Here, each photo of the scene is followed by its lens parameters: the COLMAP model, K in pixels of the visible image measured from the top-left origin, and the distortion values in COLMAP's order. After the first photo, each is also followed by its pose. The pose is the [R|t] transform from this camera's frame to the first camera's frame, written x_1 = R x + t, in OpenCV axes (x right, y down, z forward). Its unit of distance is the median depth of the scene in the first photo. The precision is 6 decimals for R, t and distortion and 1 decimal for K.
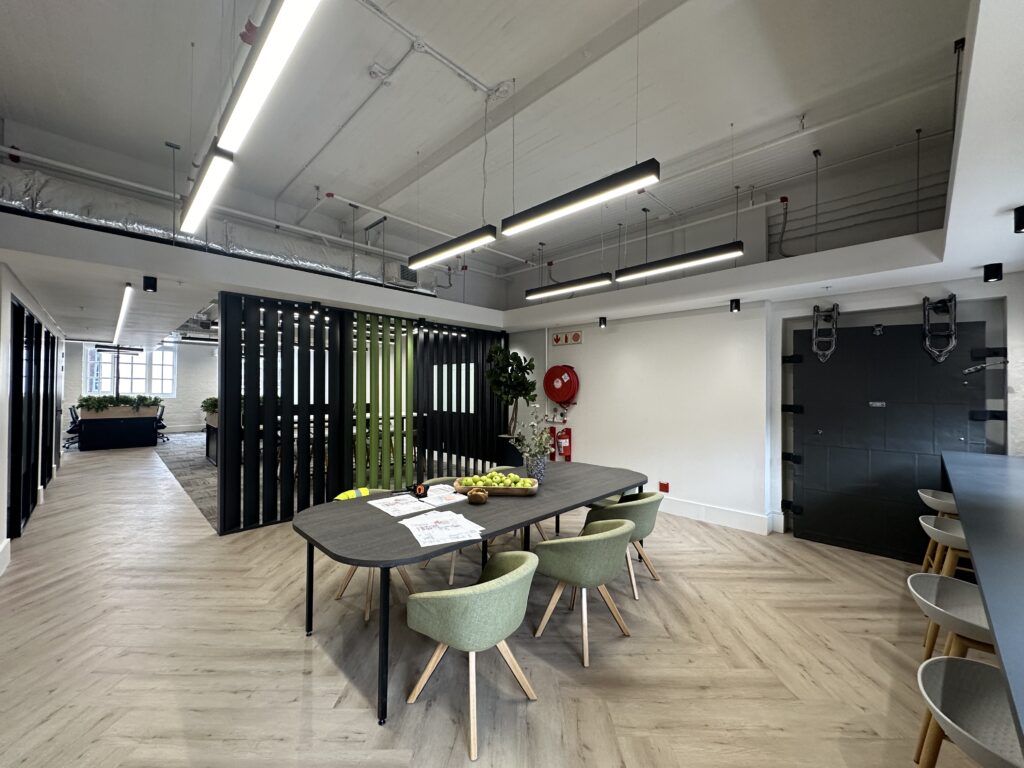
lens RADIAL K [[406.3, 0, 511.0], [0, 406.3, 383.7], [0, 0, 1]] dist [-0.001382, -0.000014]
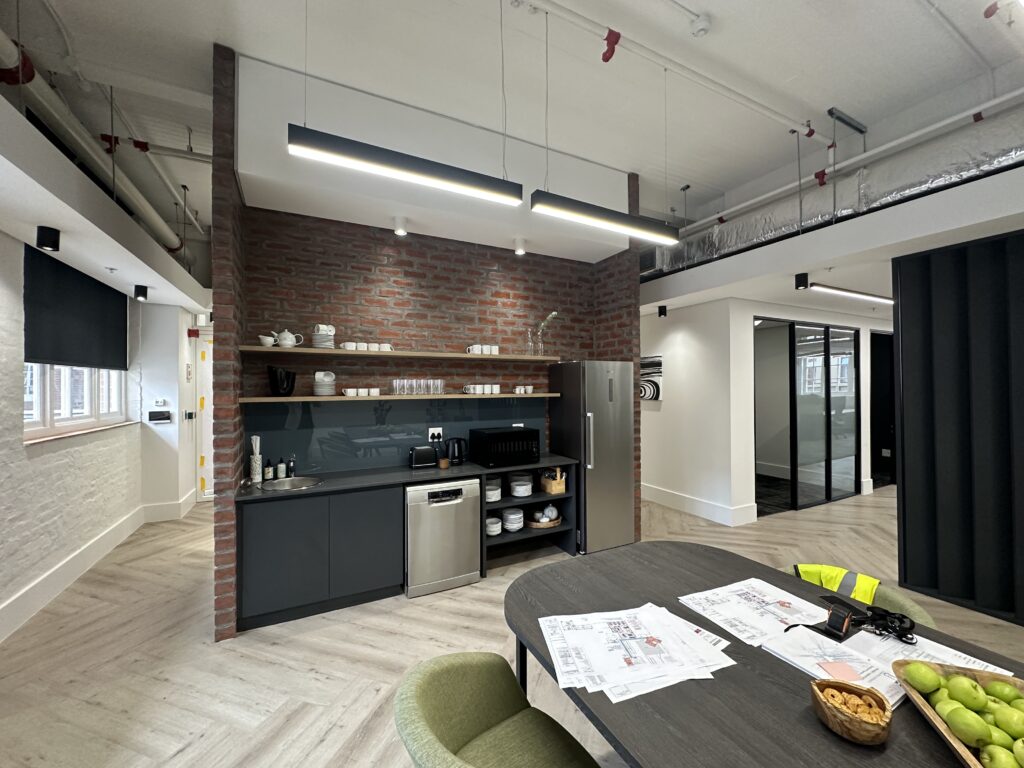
lens RADIAL K [[406.3, 0, 511.0], [0, 406.3, 383.7], [0, 0, 1]] dist [-0.001382, -0.000014]
pose [[-0.306311, -0.010950, -0.951869, 0.351433], [0.014088, 0.999772, -0.016034, 0.009036], [0.951827, -0.018321, -0.306087, 0.901473]]
